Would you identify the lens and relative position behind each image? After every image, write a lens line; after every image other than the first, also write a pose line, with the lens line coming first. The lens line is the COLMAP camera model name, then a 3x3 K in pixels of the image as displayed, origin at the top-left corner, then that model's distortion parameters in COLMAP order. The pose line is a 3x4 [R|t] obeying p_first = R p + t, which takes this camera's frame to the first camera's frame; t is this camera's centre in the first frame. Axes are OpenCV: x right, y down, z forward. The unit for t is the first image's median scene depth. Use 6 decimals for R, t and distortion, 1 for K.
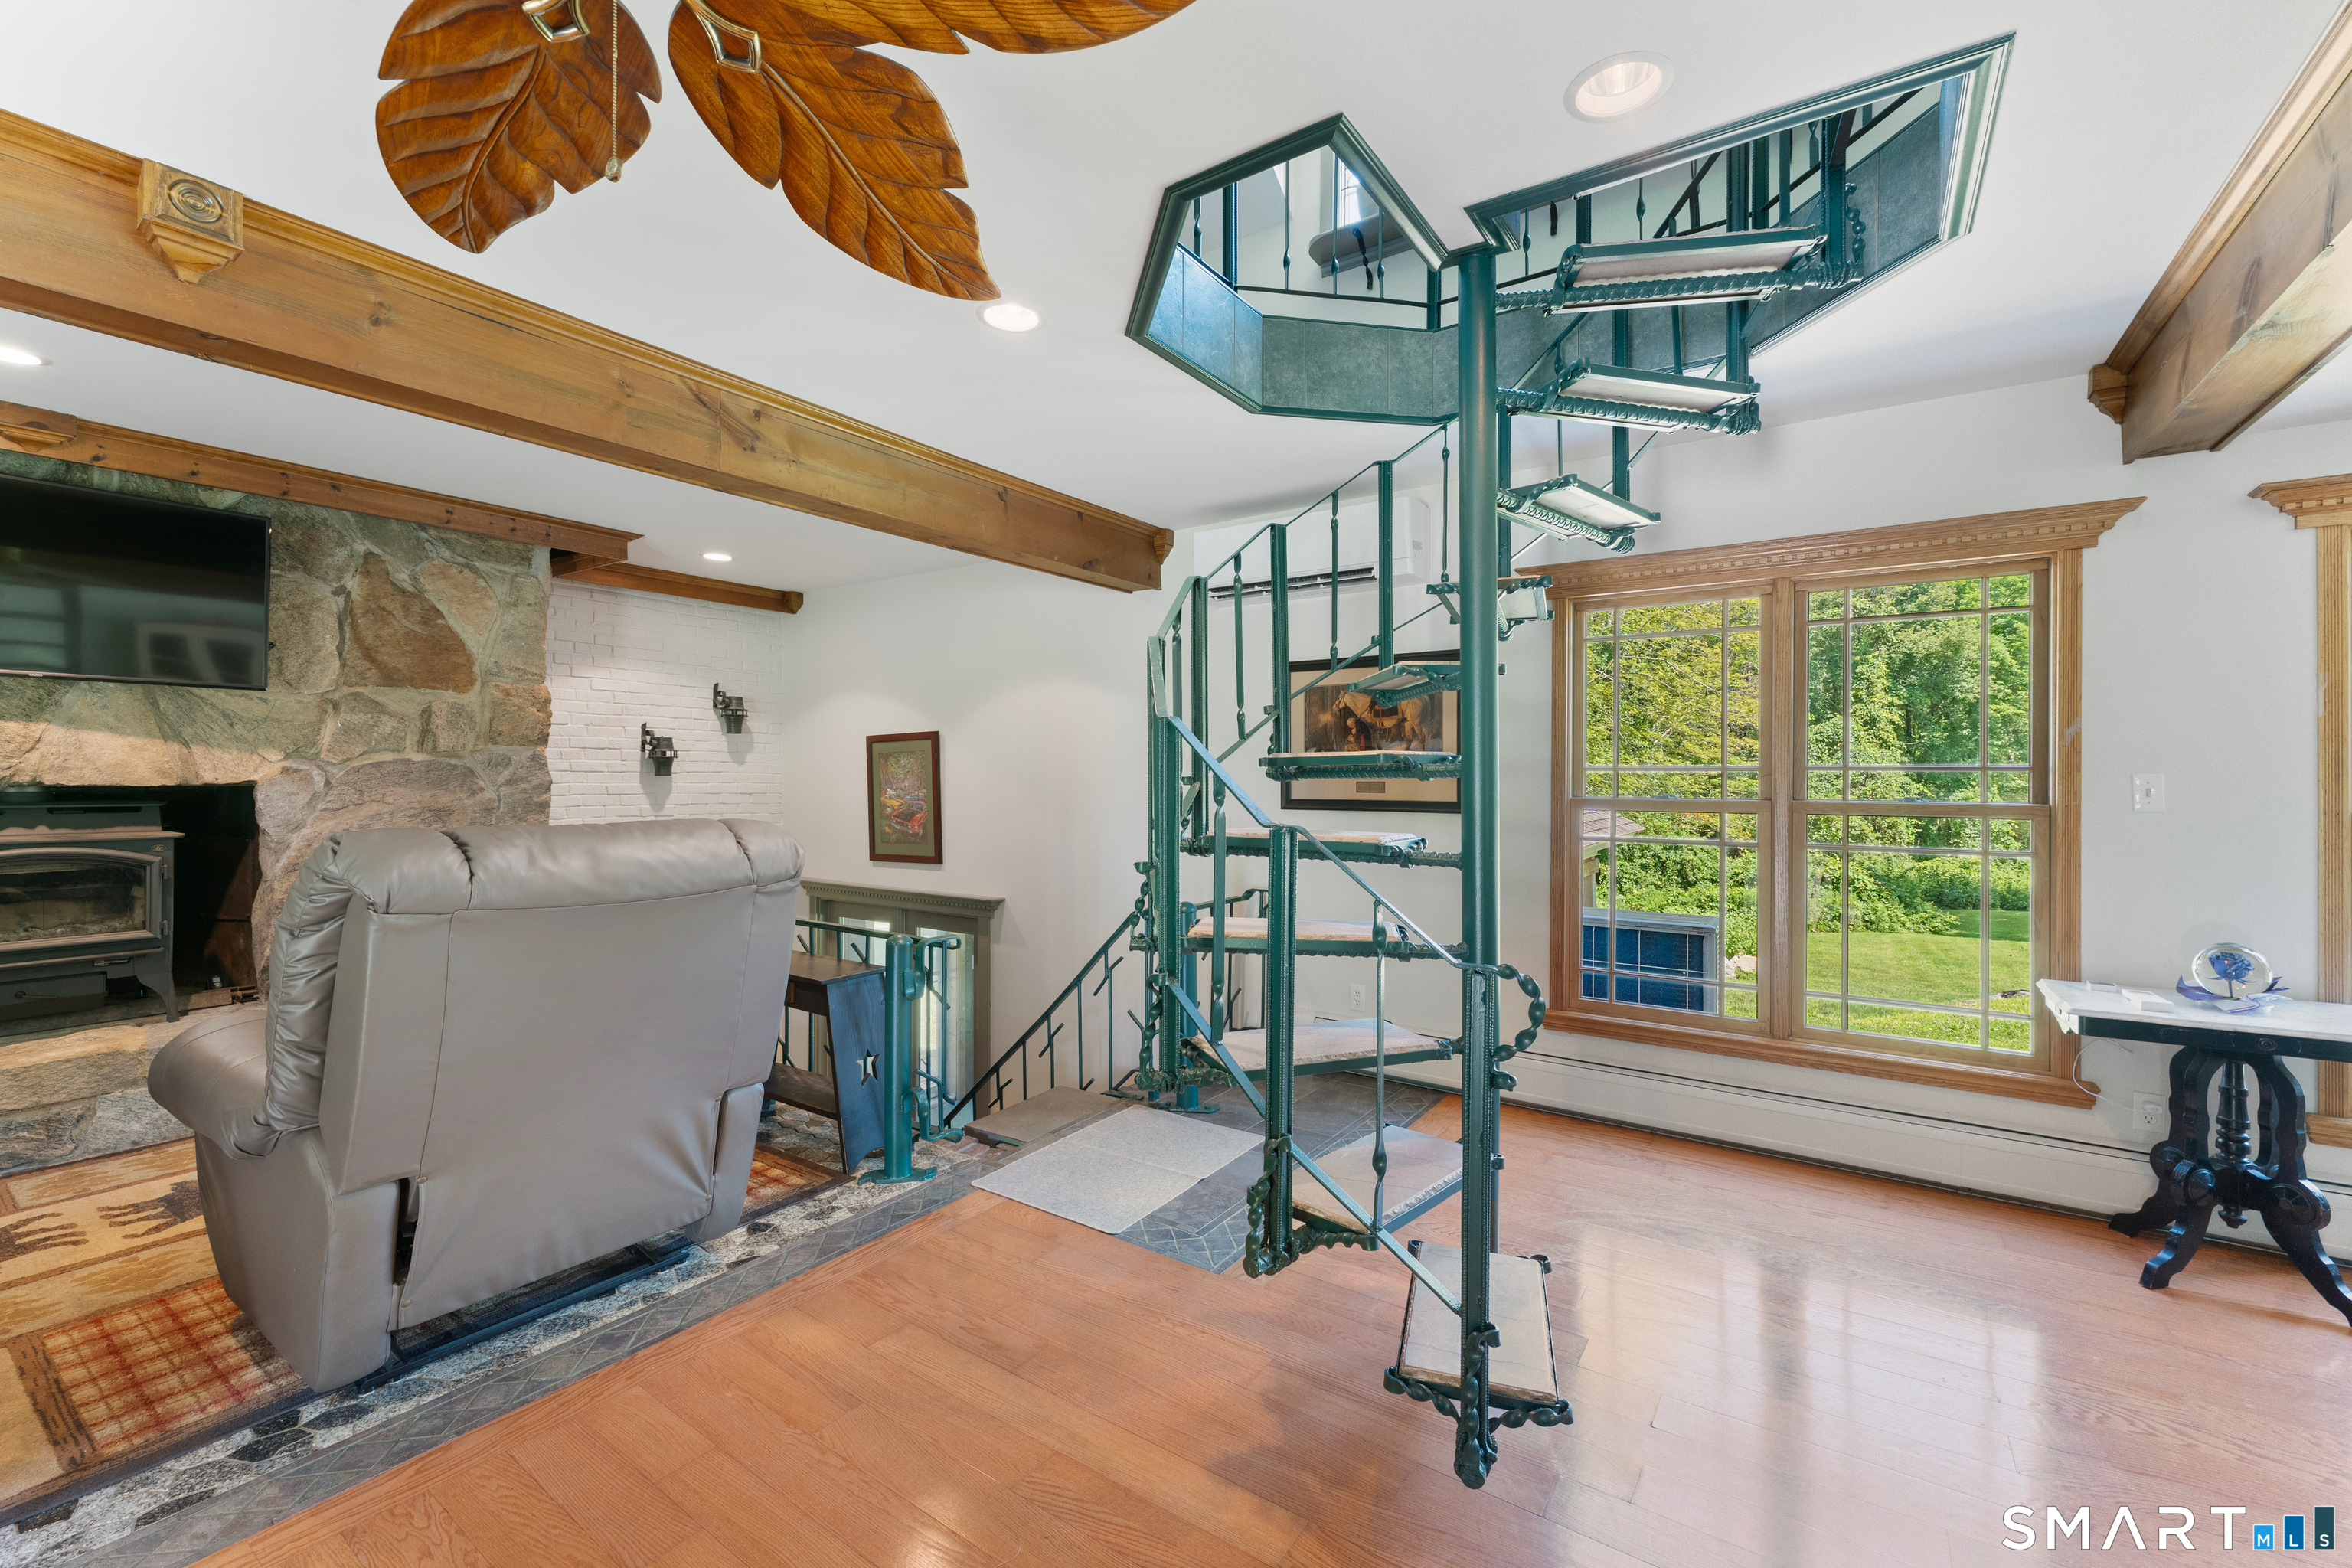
lens RADIAL K [[953.1, 0, 1186.0], [0, 953.1, 772.7], [0, 0, 1]] dist [-0.003535, 0.000126]
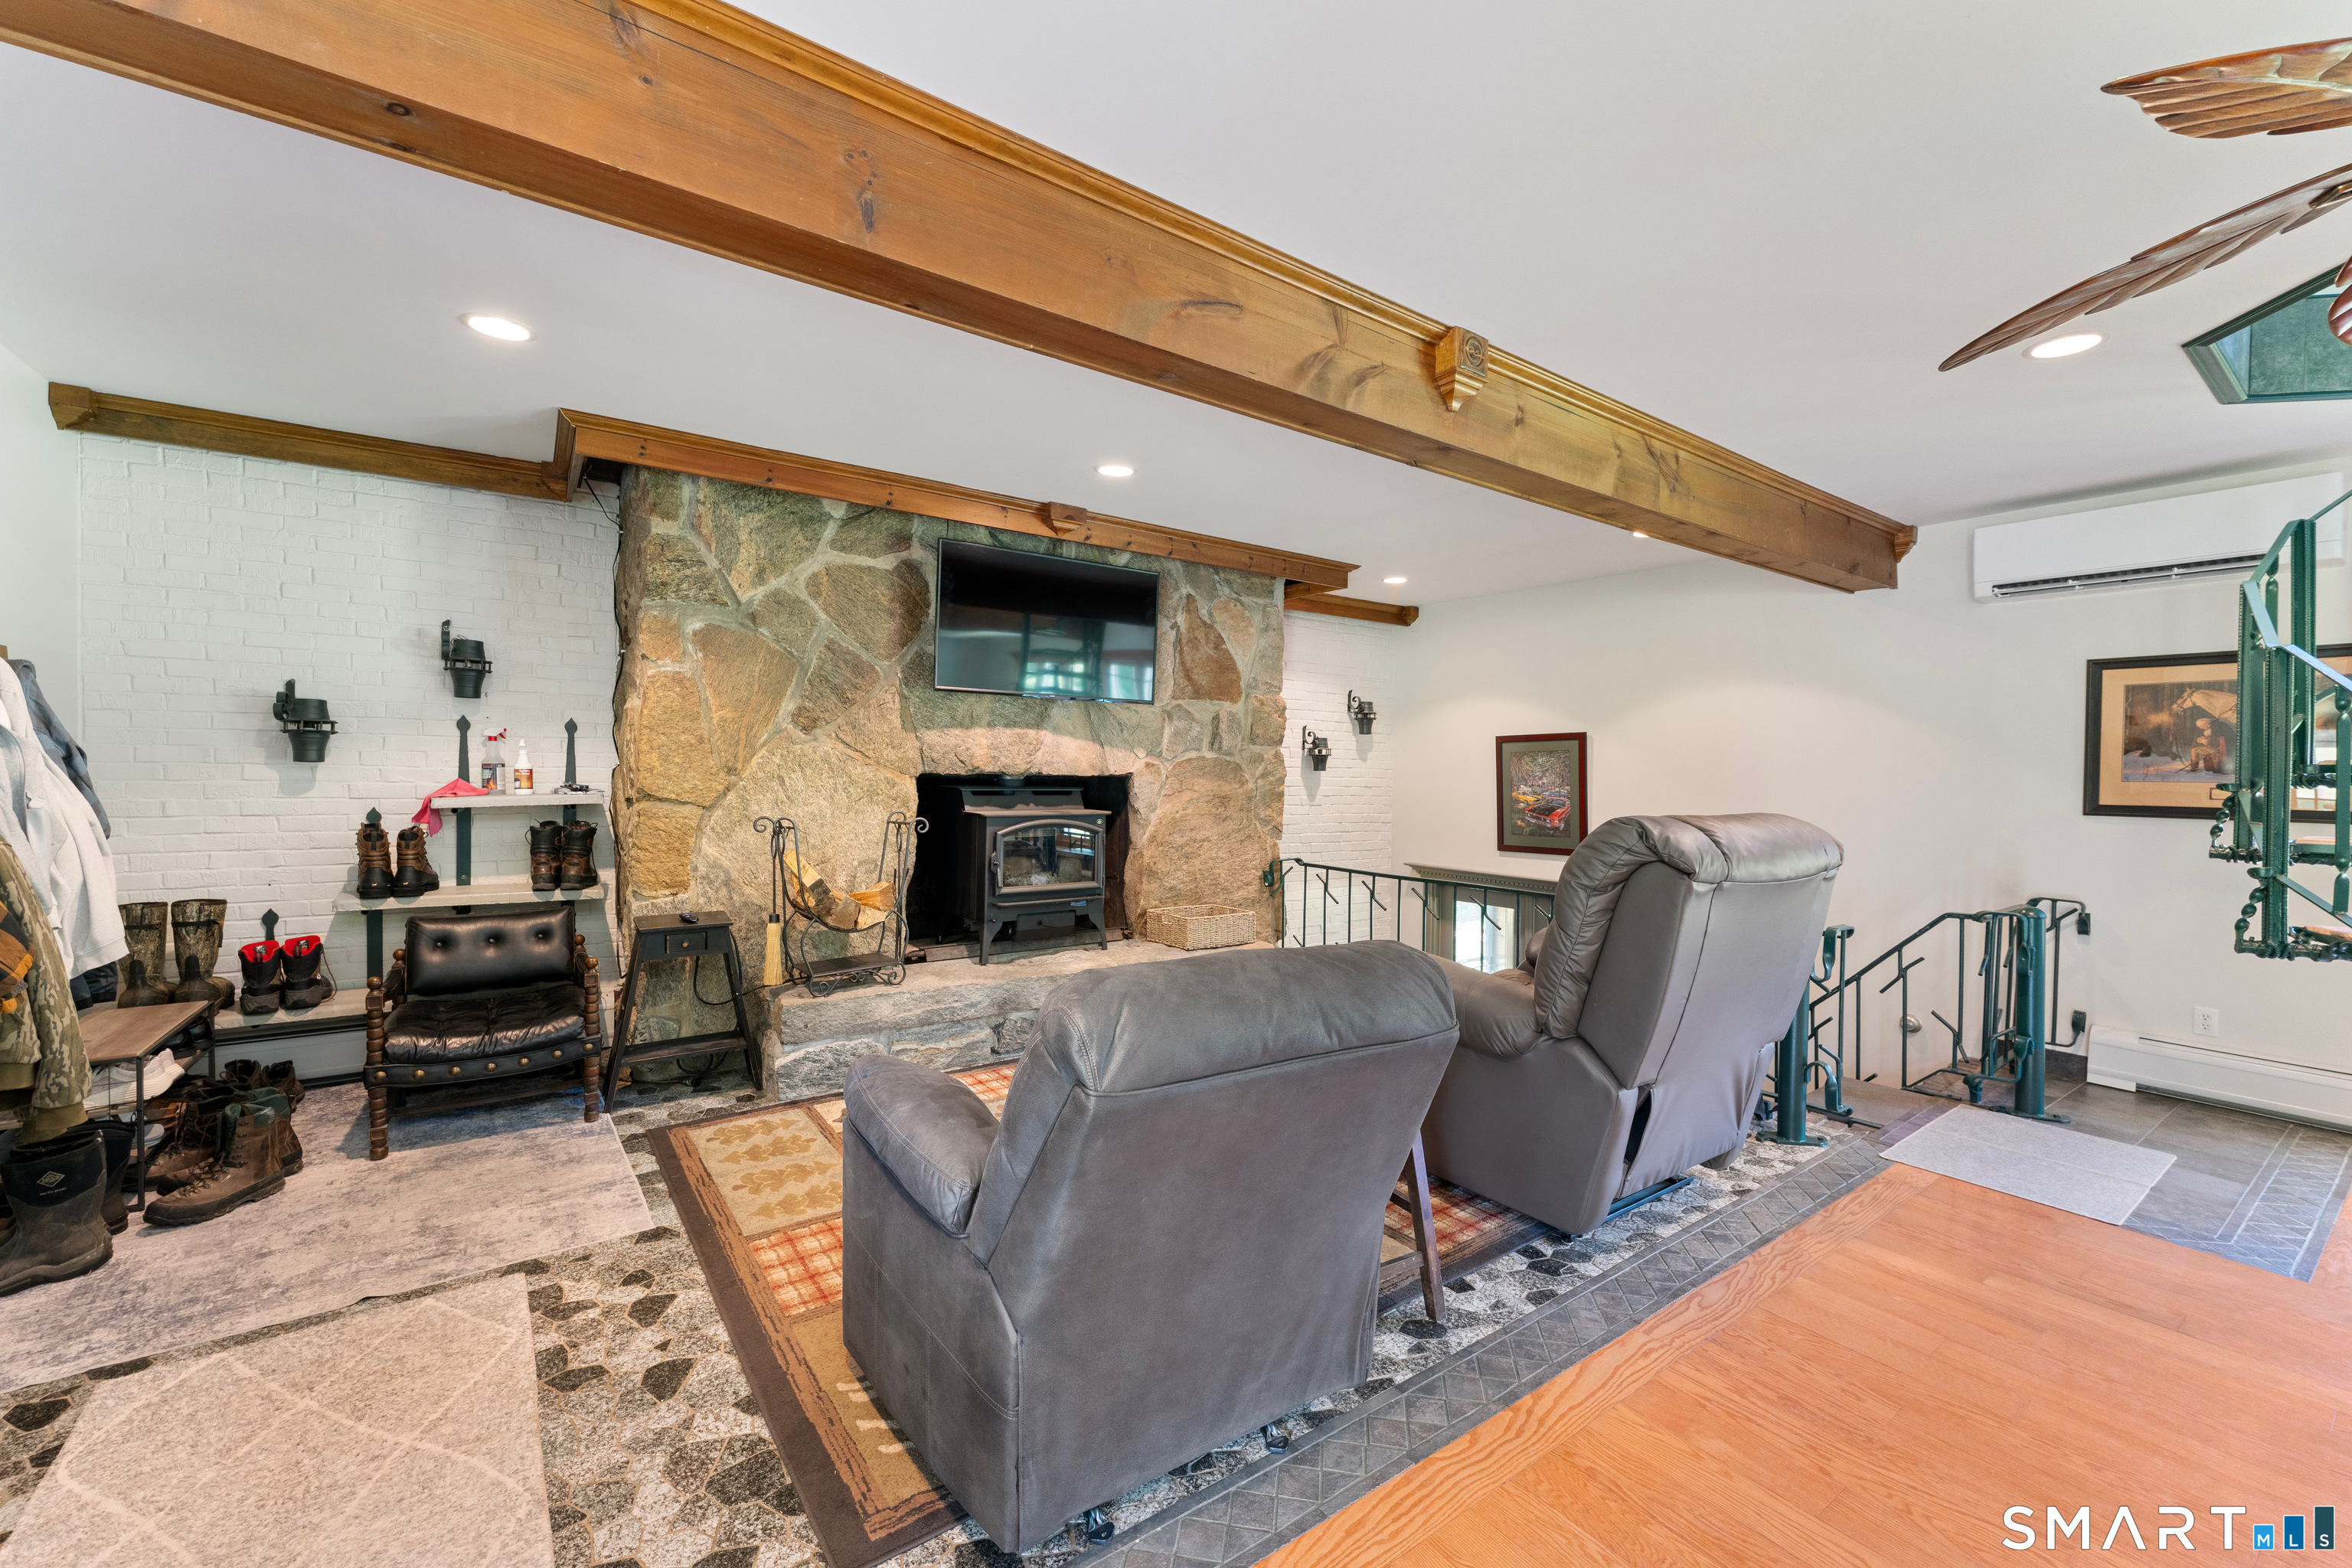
lens RADIAL K [[936.4, 0, 1176.0], [0, 936.4, 784.0], [0, 0, 1]] dist [-0.002149, -0.000311]
pose [[0.938025, 0.016177, -0.346189, -0.454903], [-0.010003, 0.999758, 0.019616, -0.001993], [0.346422, -0.014938, 0.937960, -0.194663]]
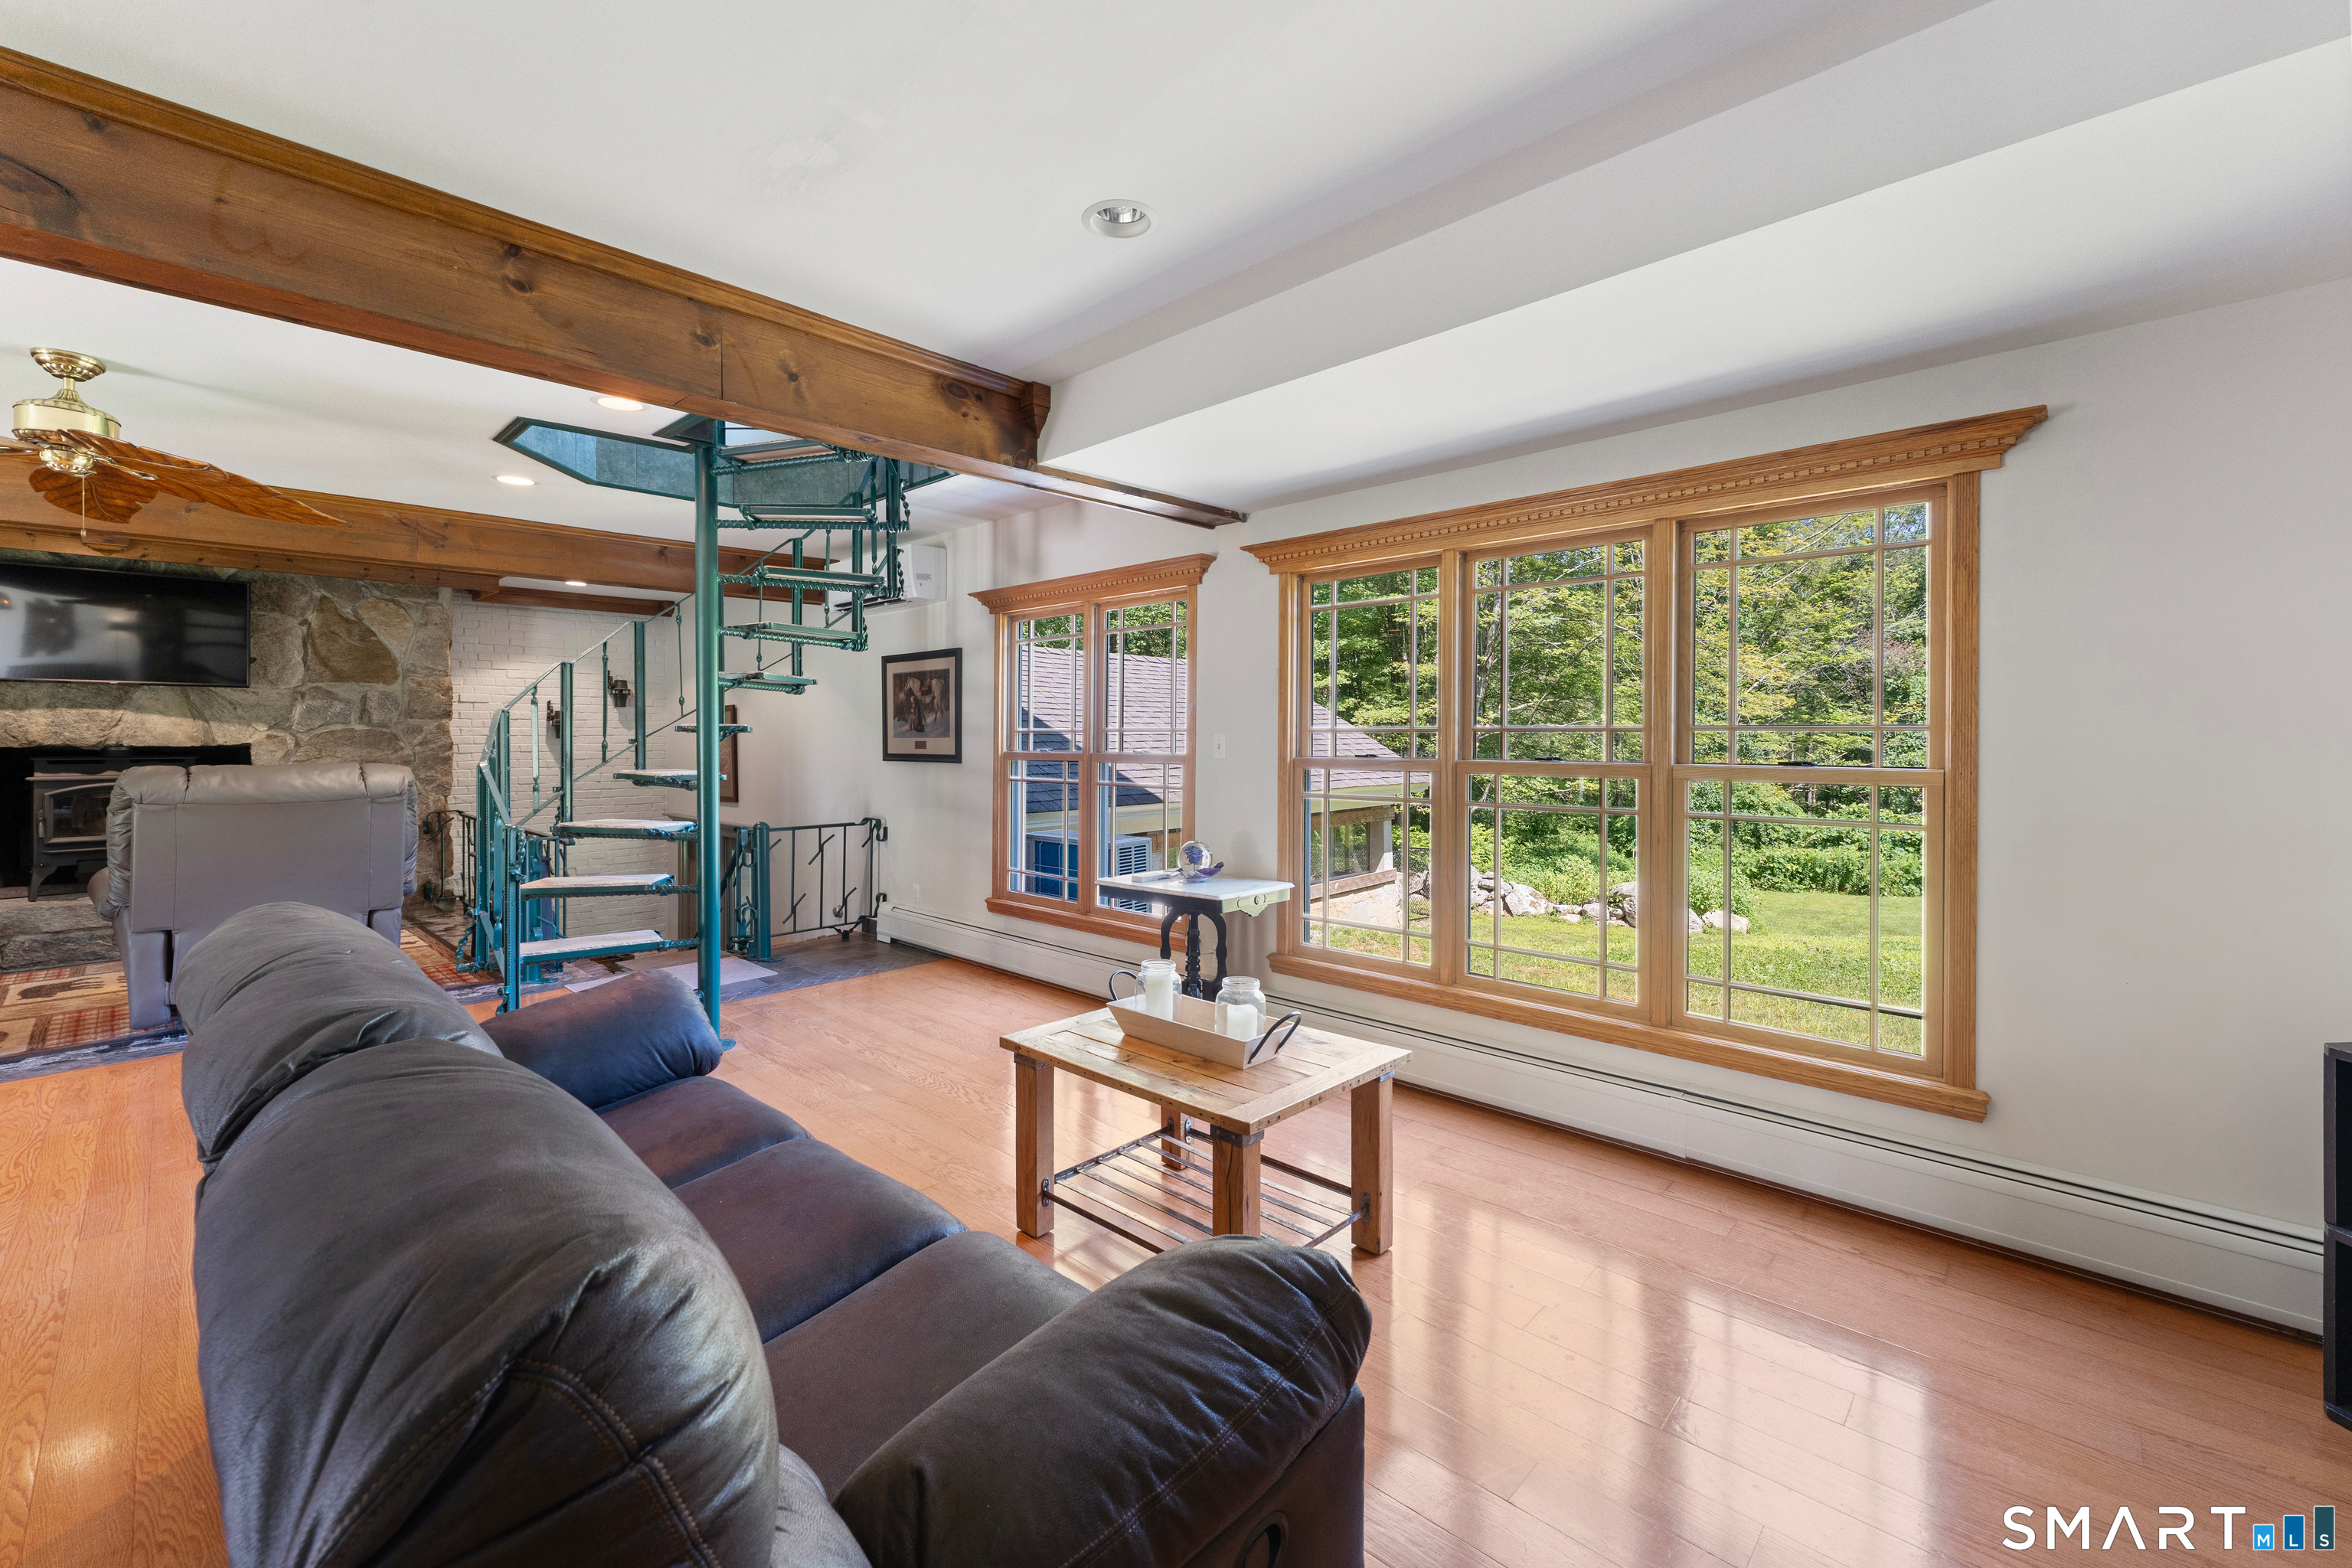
lens RADIAL K [[954.6, 0, 1179.6], [0, 954.6, 735.6], [0, 0, 1]] dist [-0.001570, -0.000357]
pose [[0.988283, -0.004418, -0.152570, 0.800458], [0.005131, 0.999978, 0.004280, -0.002985], [0.152547, -0.005013, 0.988283, -0.347812]]
